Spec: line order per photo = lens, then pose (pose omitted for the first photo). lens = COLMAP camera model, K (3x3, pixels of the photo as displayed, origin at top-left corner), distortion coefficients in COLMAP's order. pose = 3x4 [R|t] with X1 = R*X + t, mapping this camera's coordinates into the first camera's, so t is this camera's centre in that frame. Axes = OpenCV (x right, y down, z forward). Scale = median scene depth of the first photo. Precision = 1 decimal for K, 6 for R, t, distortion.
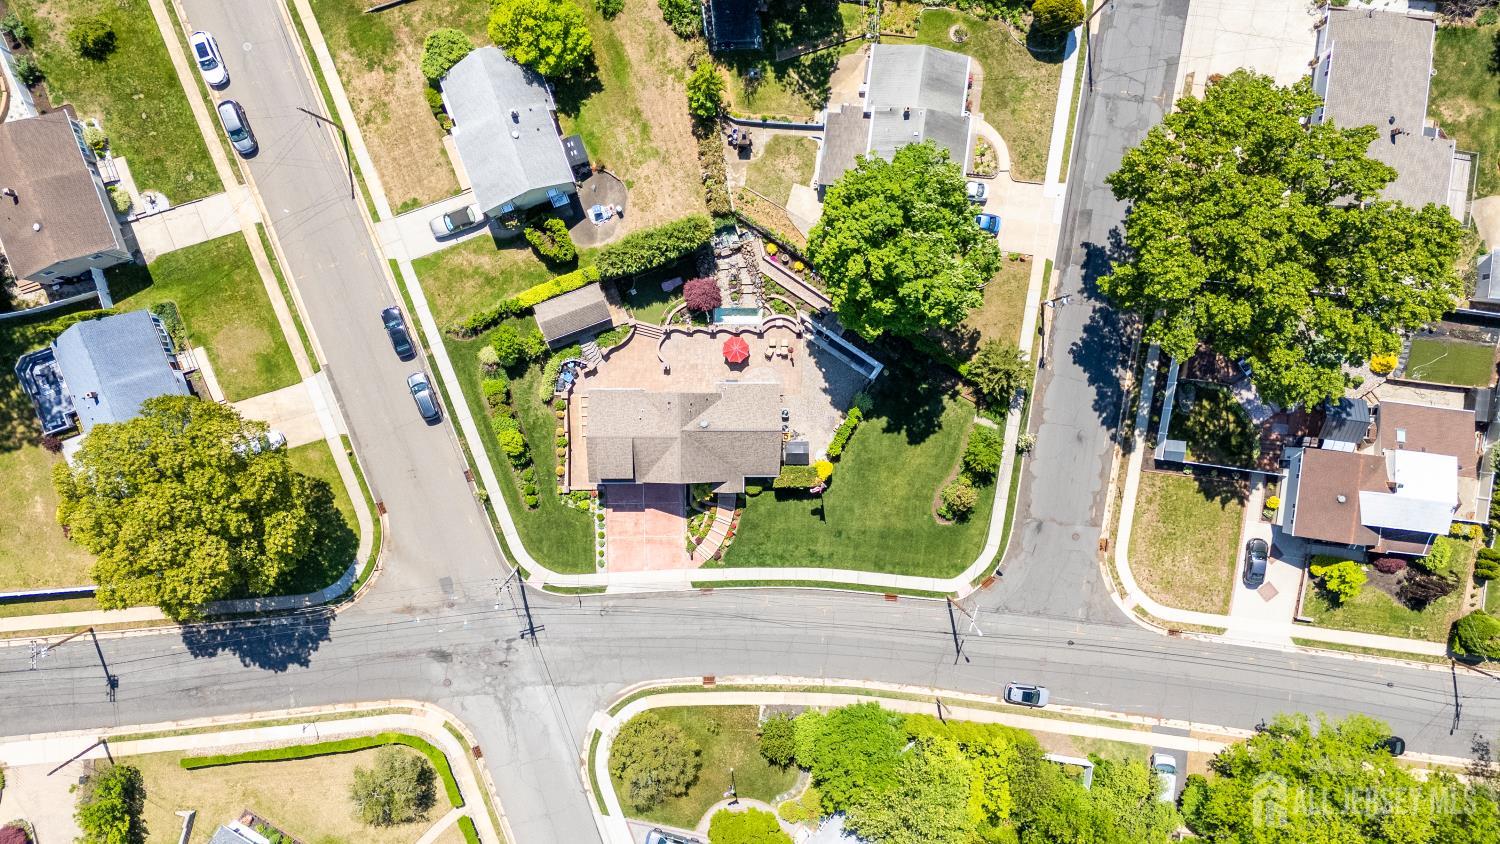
lens RADIAL K [[1100.3, 0, 744.8], [0, 1100.3, 408.6], [0, 0, 1]] dist [0.061615, -0.058871]
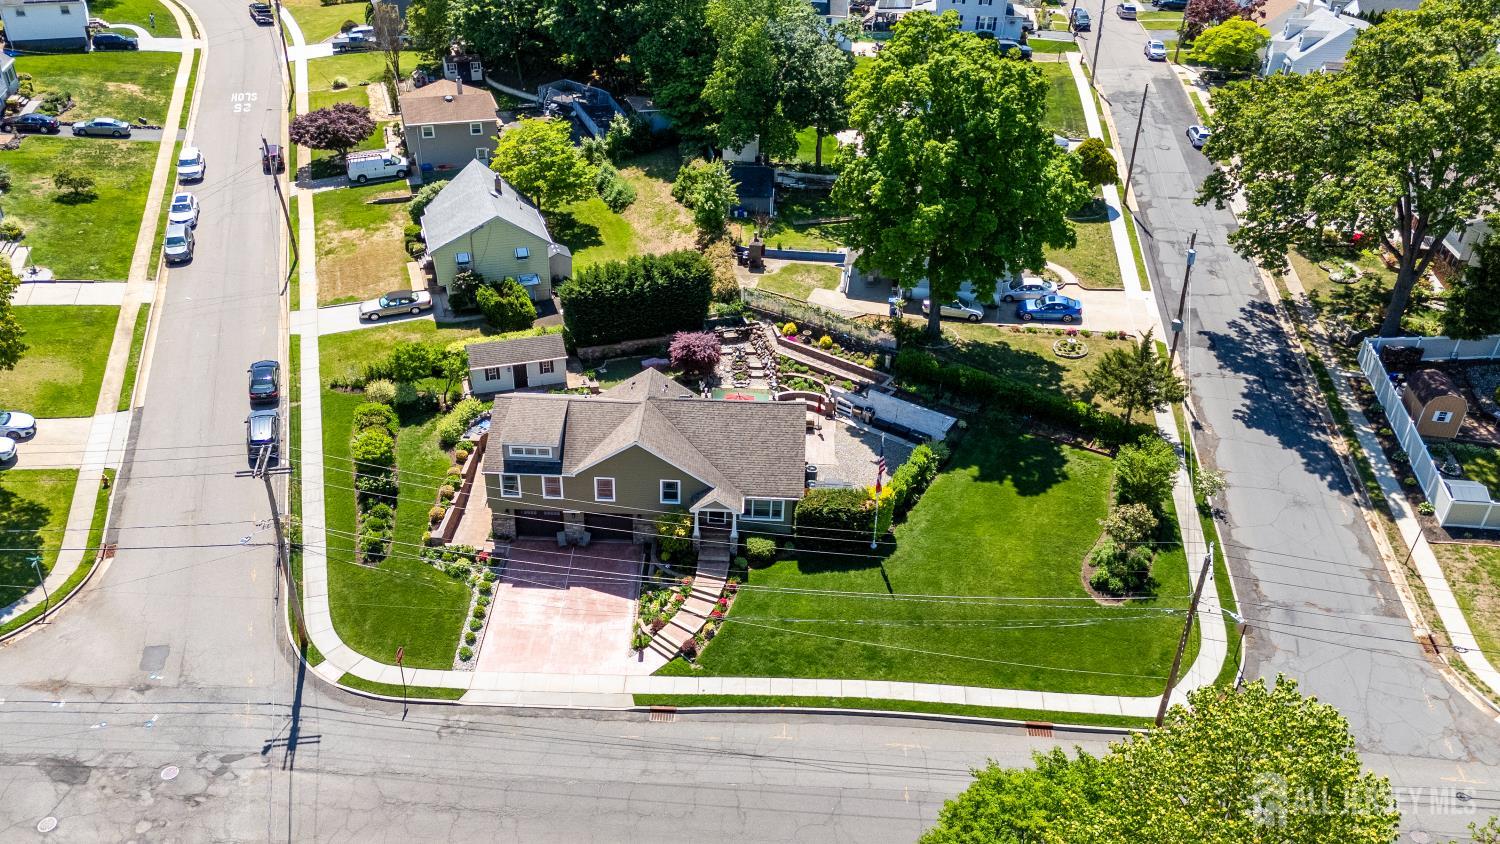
lens RADIAL K [[1100.3, 0, 746.4], [0, 1100.3, 421.9], [0, 0, 1]] dist [0.061615, -0.058871]
pose [[0.999578, 0.009649, -0.027391, 0.015812], [-0.028448, 0.514939, -0.856755, 0.541465], [0.005838, 0.857173, 0.514996, 0.651455]]
